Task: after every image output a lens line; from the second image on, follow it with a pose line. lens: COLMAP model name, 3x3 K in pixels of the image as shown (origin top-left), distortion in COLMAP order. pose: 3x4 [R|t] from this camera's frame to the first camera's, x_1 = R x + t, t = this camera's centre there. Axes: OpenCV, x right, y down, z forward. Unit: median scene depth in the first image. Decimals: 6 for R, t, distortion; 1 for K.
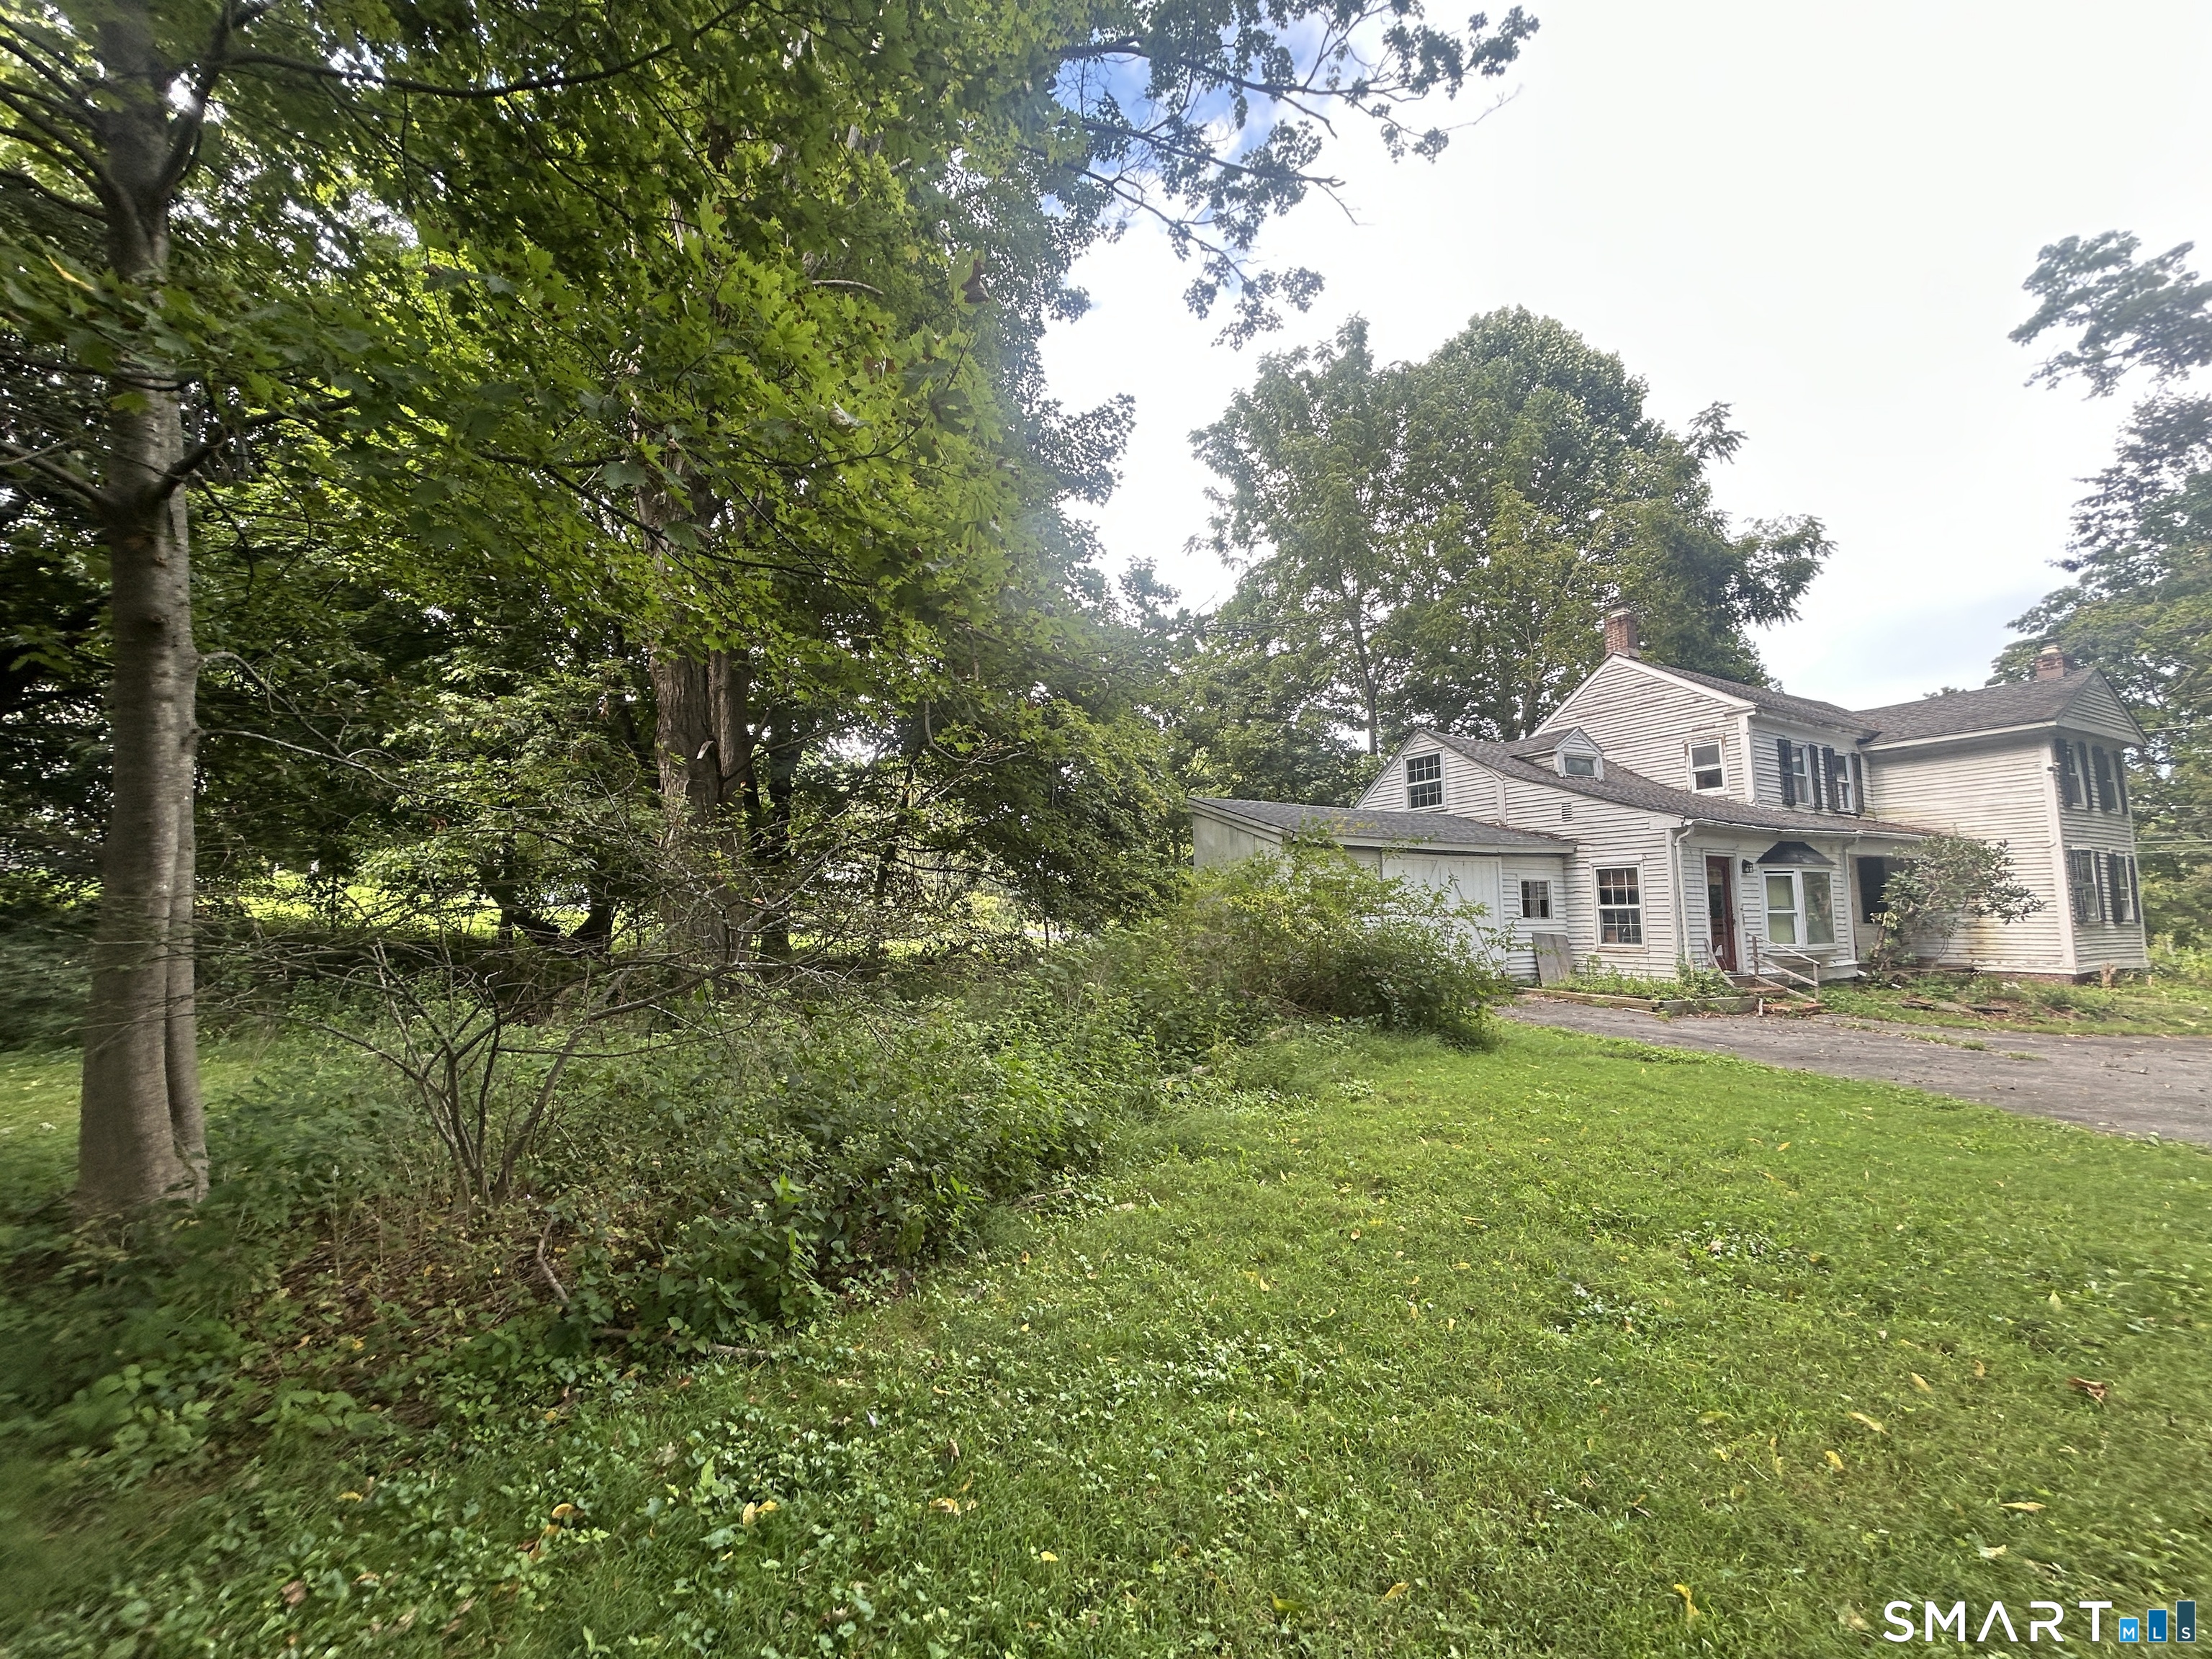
lens RADIAL K [[891.0, 0, 1100.4], [0, 891.0, 827.8], [0, 0, 1]] dist [-0.003497, 0.001026]
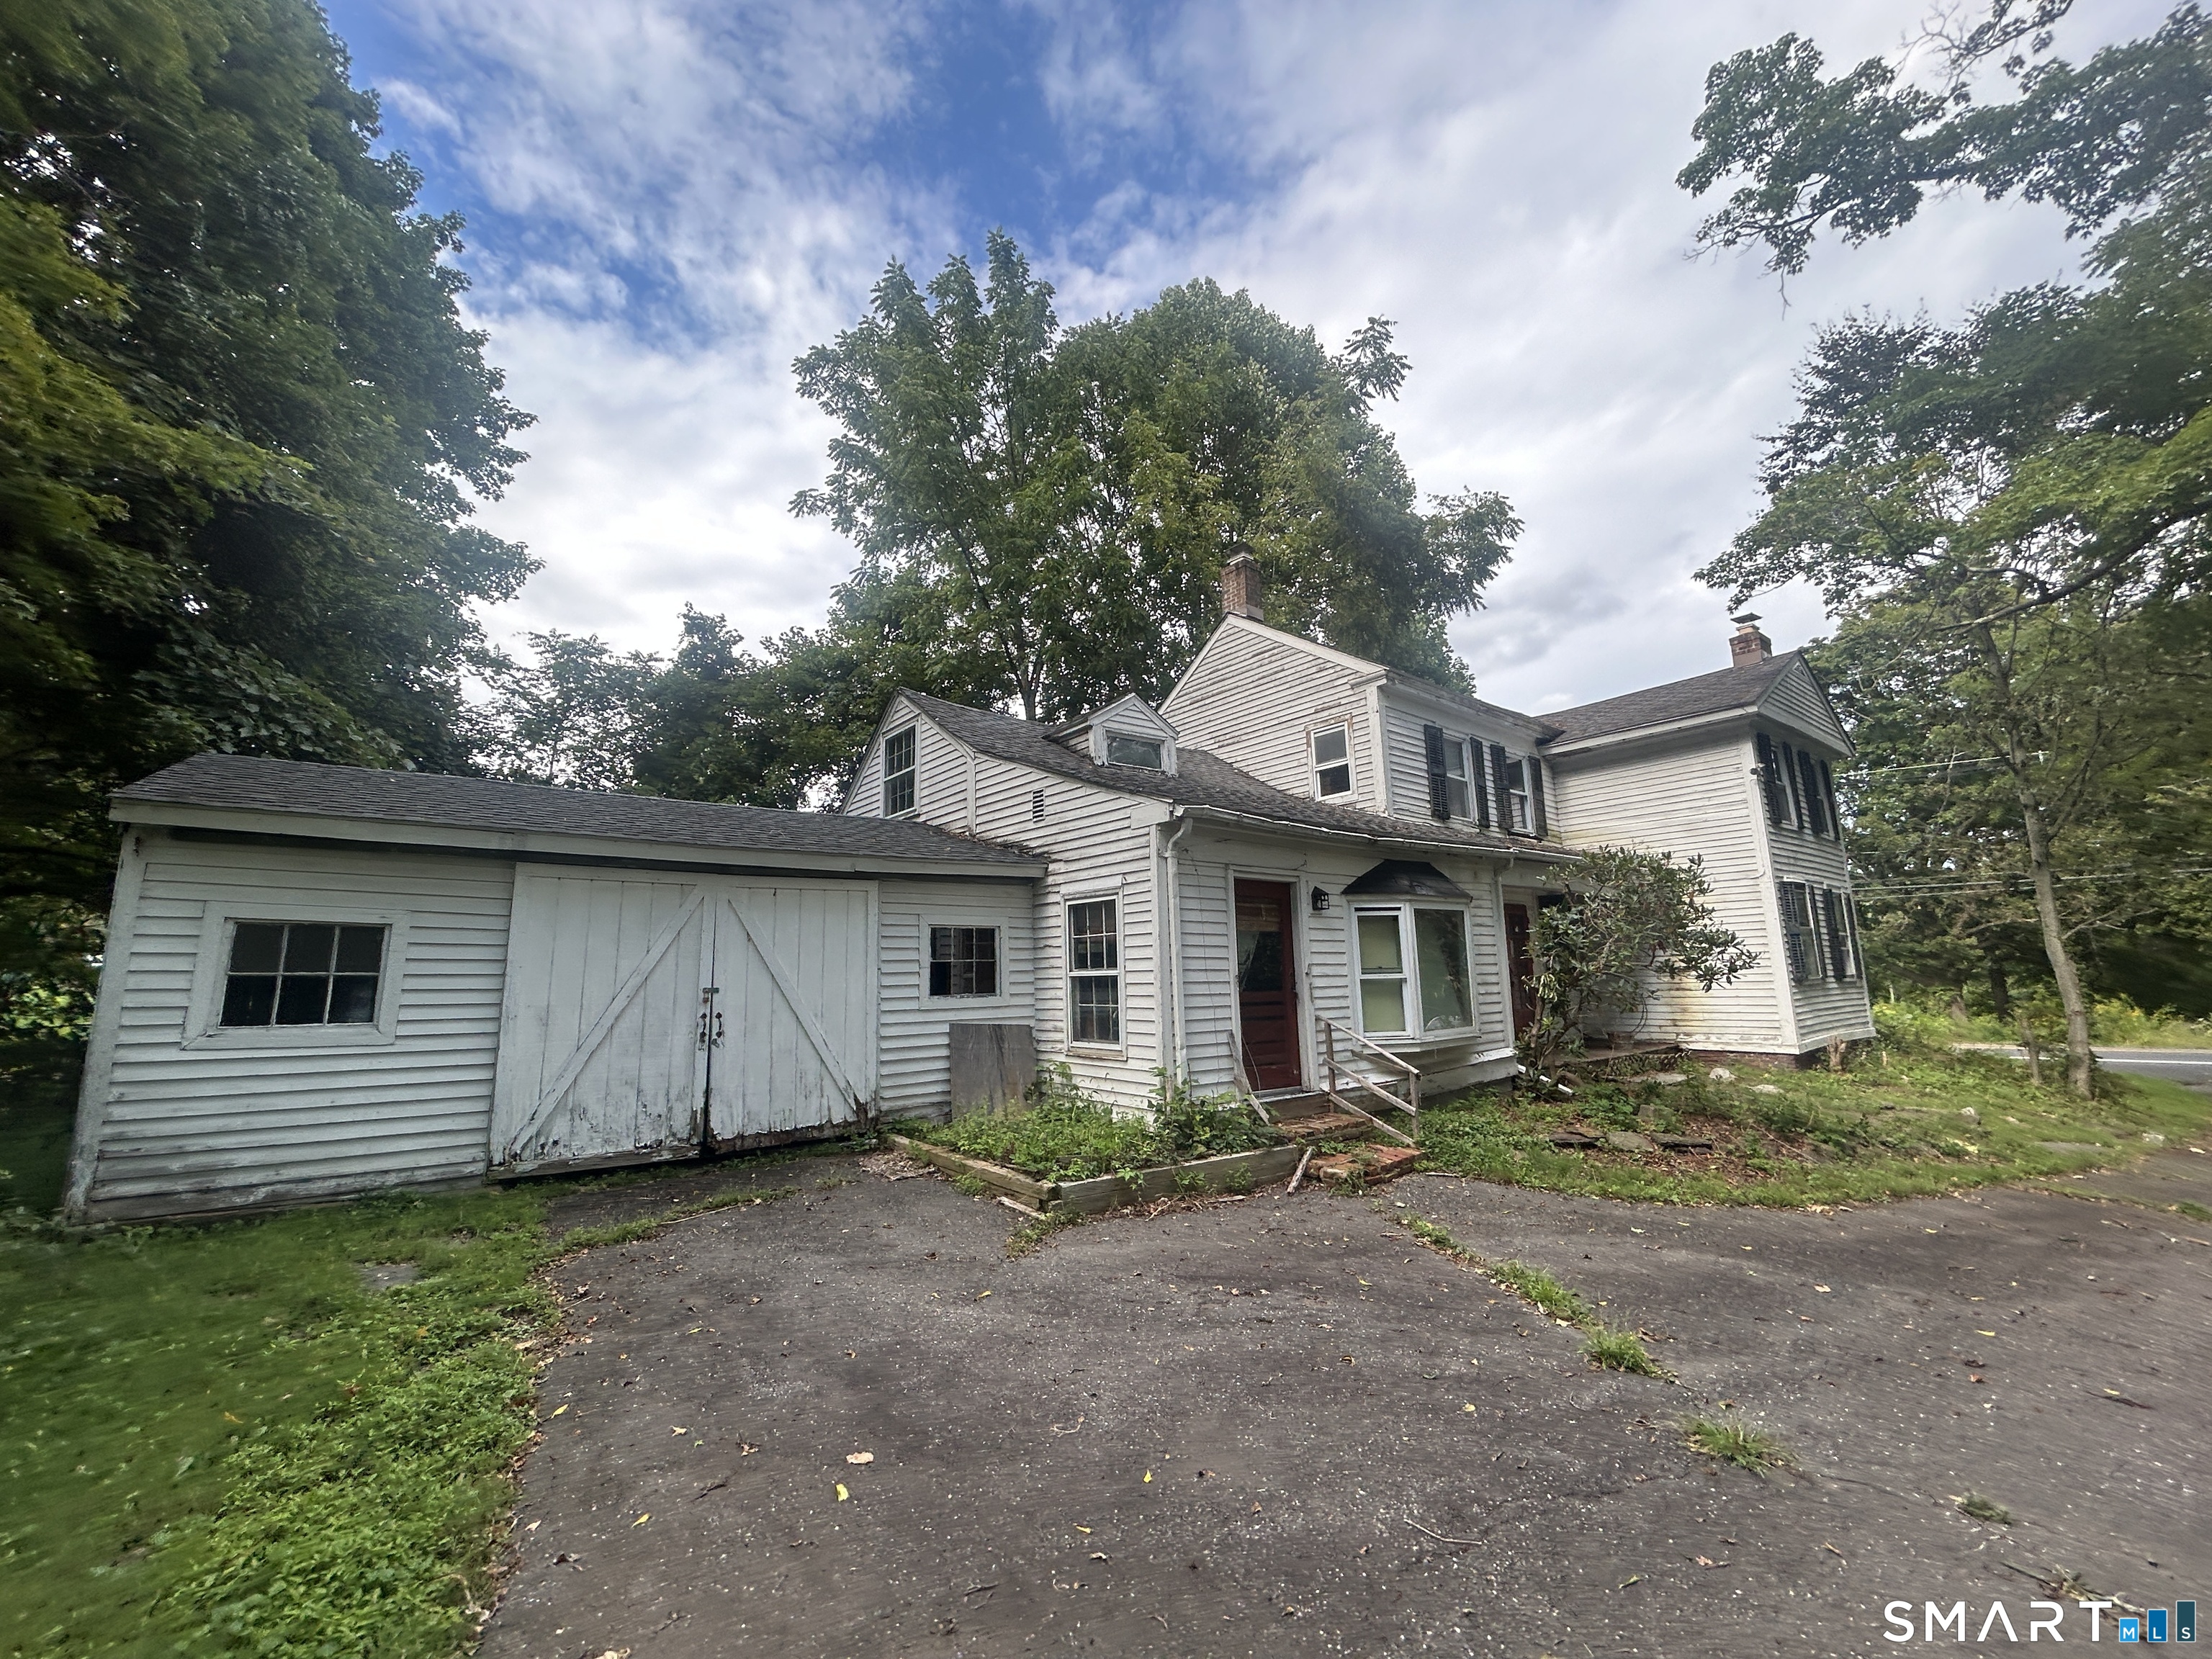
lens RADIAL K [[893.7, 0, 1100.8], [0, 893.7, 823.2], [0, 0, 1]] dist [-0.007346, 0.007287]
pose [[0.982745, 0.013614, 0.184462, 0.402914], [-0.000423, 0.997450, -0.071363, 0.030131], [-0.184963, 0.070054, 0.980246, 0.380029]]
